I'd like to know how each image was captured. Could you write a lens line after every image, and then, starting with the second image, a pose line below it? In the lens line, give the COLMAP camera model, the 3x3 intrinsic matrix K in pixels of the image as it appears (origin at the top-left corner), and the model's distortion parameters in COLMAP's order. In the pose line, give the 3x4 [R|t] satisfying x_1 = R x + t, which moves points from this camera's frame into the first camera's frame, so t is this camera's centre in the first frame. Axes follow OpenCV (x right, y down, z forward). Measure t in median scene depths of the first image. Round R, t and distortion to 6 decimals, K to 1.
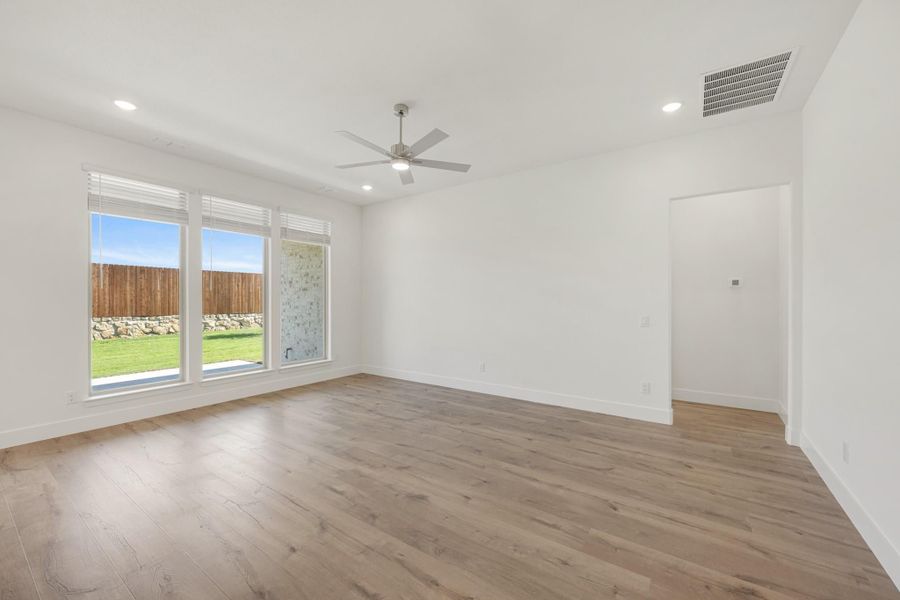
lens RADIAL K [[360.6, 0, 452.9], [0, 360.6, 303.3], [0, 0, 1]] dist [-0.001307, -0.000091]
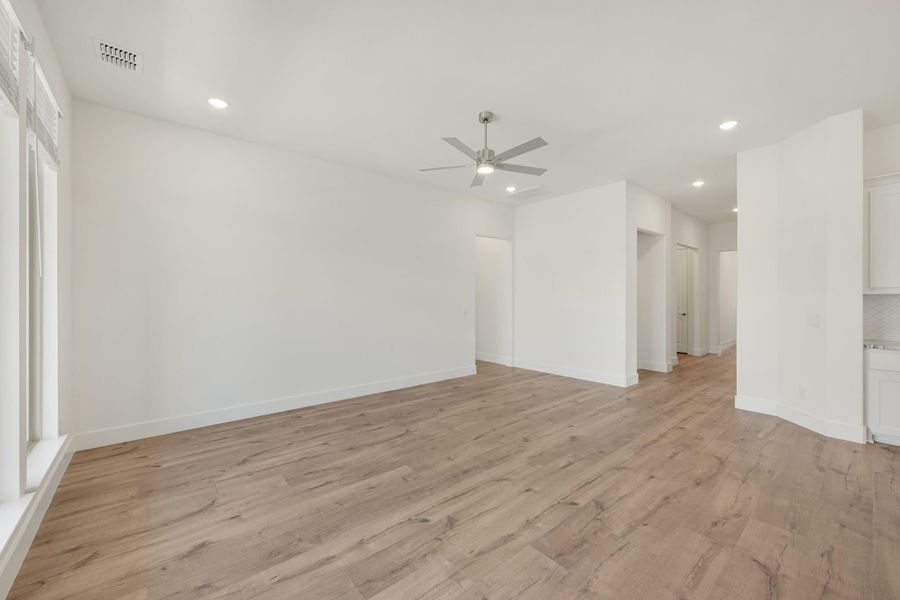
lens RADIAL K [[359.7, 0, 450.6], [0, 359.7, 296.2], [0, 0, 1]] dist [0.001515, 0.000023]
pose [[0.254239, 0.004730, 0.967130, -1.178199], [0.008156, 0.999942, -0.007034, -0.003741], [-0.967107, 0.009676, 0.254185, 0.827885]]
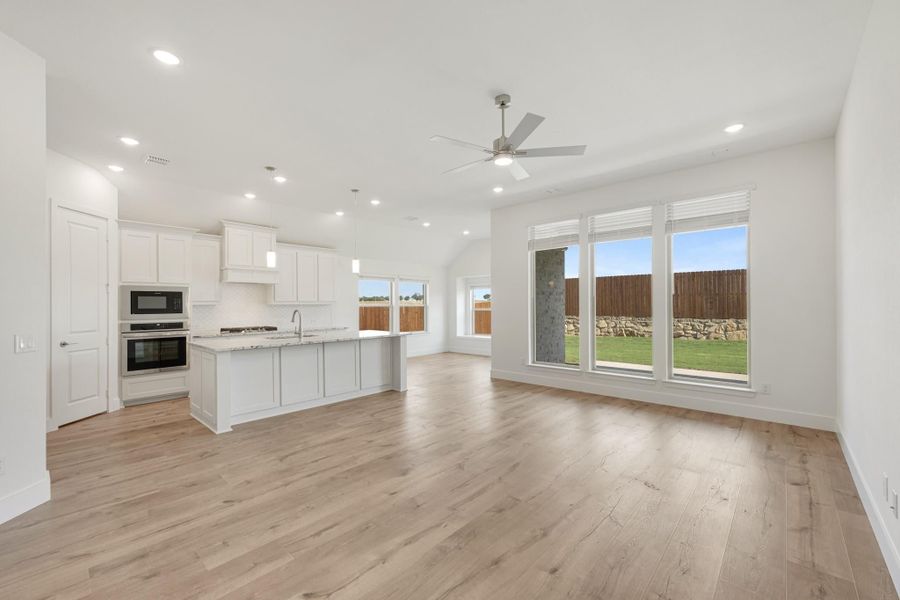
lens RADIAL K [[370.1, 0, 450.0], [0, 370.1, 300.0], [0, 0, 1]] dist [0.000386, 0.000073]
pose [[-0.135131, -0.011517, -0.990761, 0.820438], [-0.001646, 0.999934, -0.011399, -0.008781], [0.990826, 0.000090, -0.135141, 0.986073]]
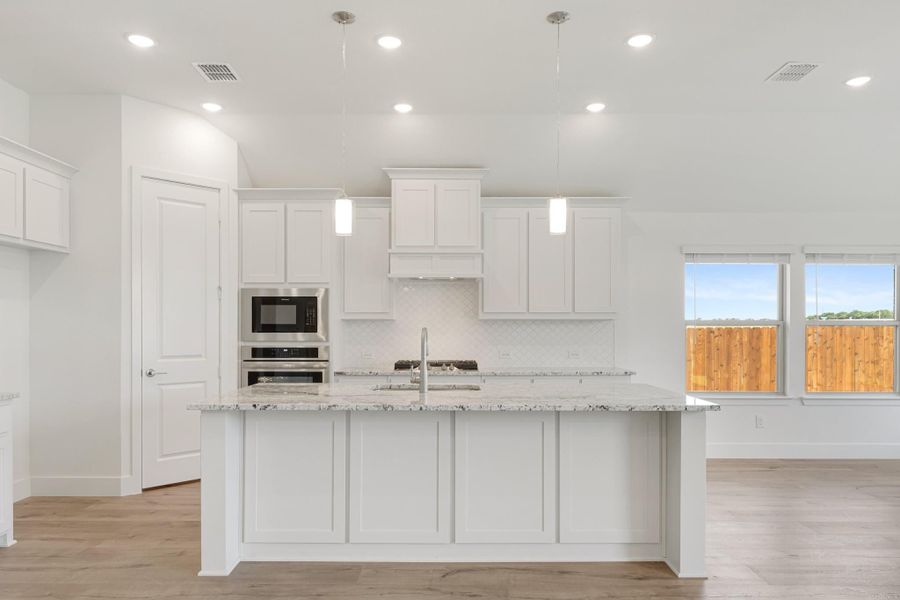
lens RADIAL K [[591.7, 0, 445.8], [0, 591.7, 329.1], [0, 0, 1]] dist [-0.003939, 0.000542]
pose [[-0.824947, 0.001518, -0.565209, -0.060444], [-0.005118, 0.999935, 0.010156, 0.006888], [0.565188, 0.011271, -0.824885, 1.075748]]
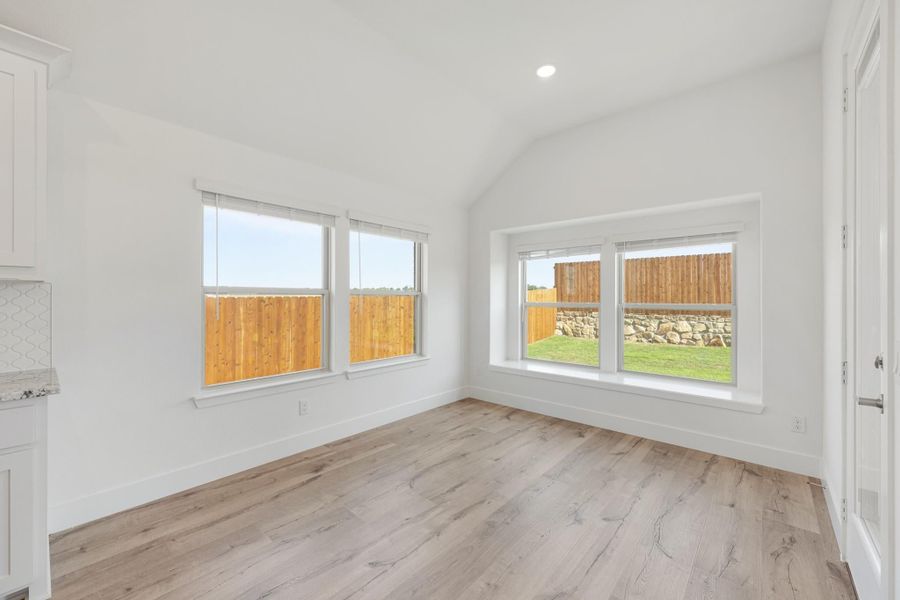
lens RADIAL K [[365.6, 0, 446.8], [0, 365.6, 297.3], [0, 0, 1]] dist [0.000582, 0.000110]
pose [[-0.117613, 0.000201, -0.993060, -0.977548], [-0.011083, 0.999937, 0.001515, 0.011255], [0.992998, 0.011184, -0.117603, 0.607332]]
